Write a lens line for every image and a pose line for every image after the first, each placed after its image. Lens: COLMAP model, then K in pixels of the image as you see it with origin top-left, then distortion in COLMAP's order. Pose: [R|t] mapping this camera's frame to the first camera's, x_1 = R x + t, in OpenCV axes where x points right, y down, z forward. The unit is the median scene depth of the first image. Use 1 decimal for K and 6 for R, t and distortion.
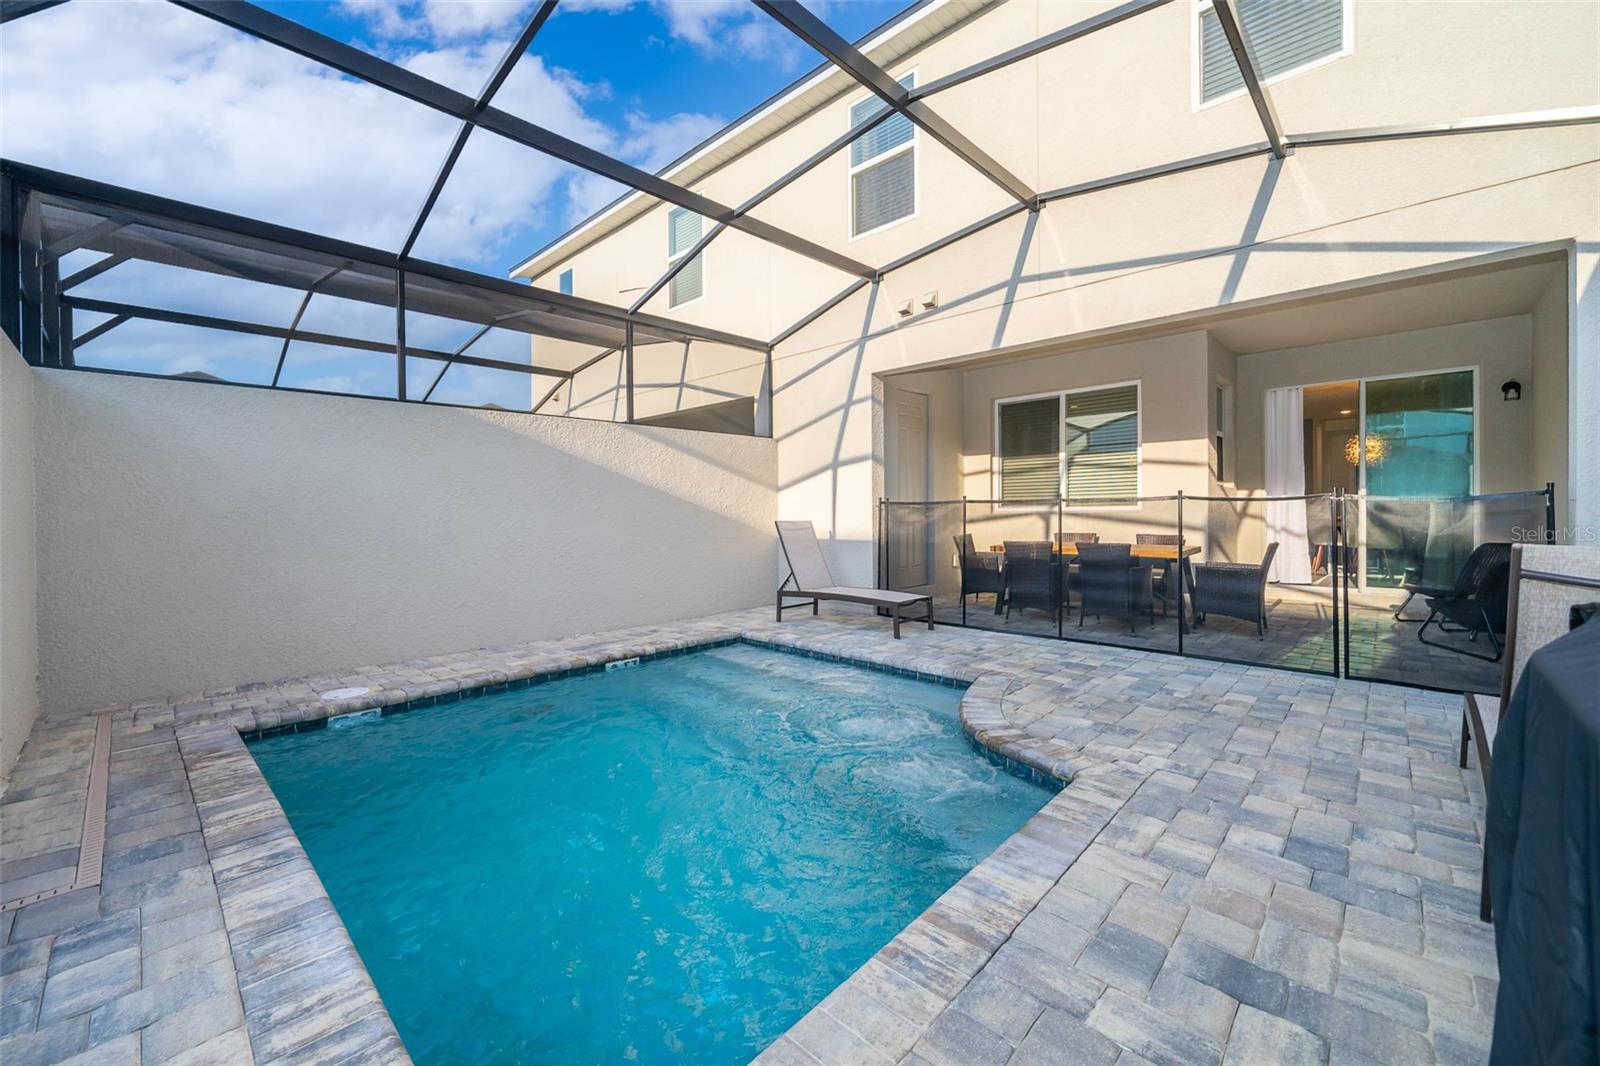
lens RADIAL K [[636.0, 0, 815.9], [0, 636.0, 509.1], [0, 0, 1]] dist [-0.003515, -0.000287]
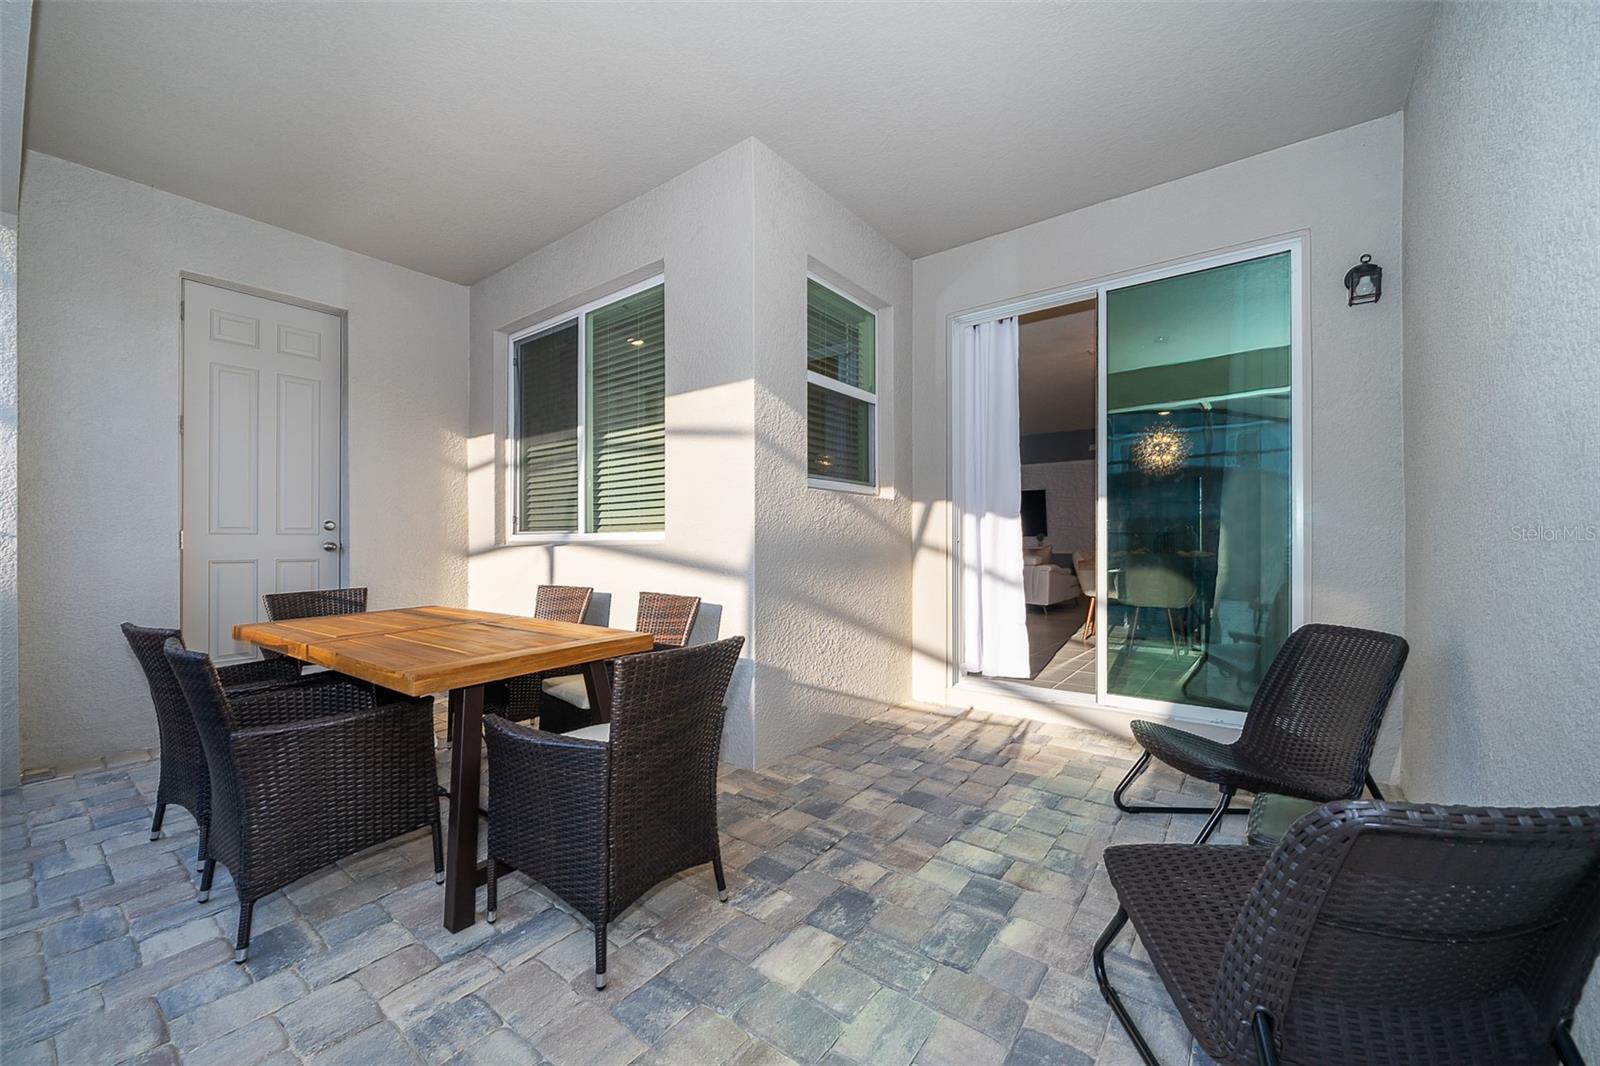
lens RADIAL K [[636.0, 0, 793.3], [0, 636.0, 538.1], [0, 0, 1]] dist [-0.003515, -0.000287]
pose [[0.994806, 0.008472, 0.101433, 0.508245], [-0.008129, 0.999960, -0.003790, 0.004445], [-0.101461, 0.002946, 0.994835, 0.462765]]
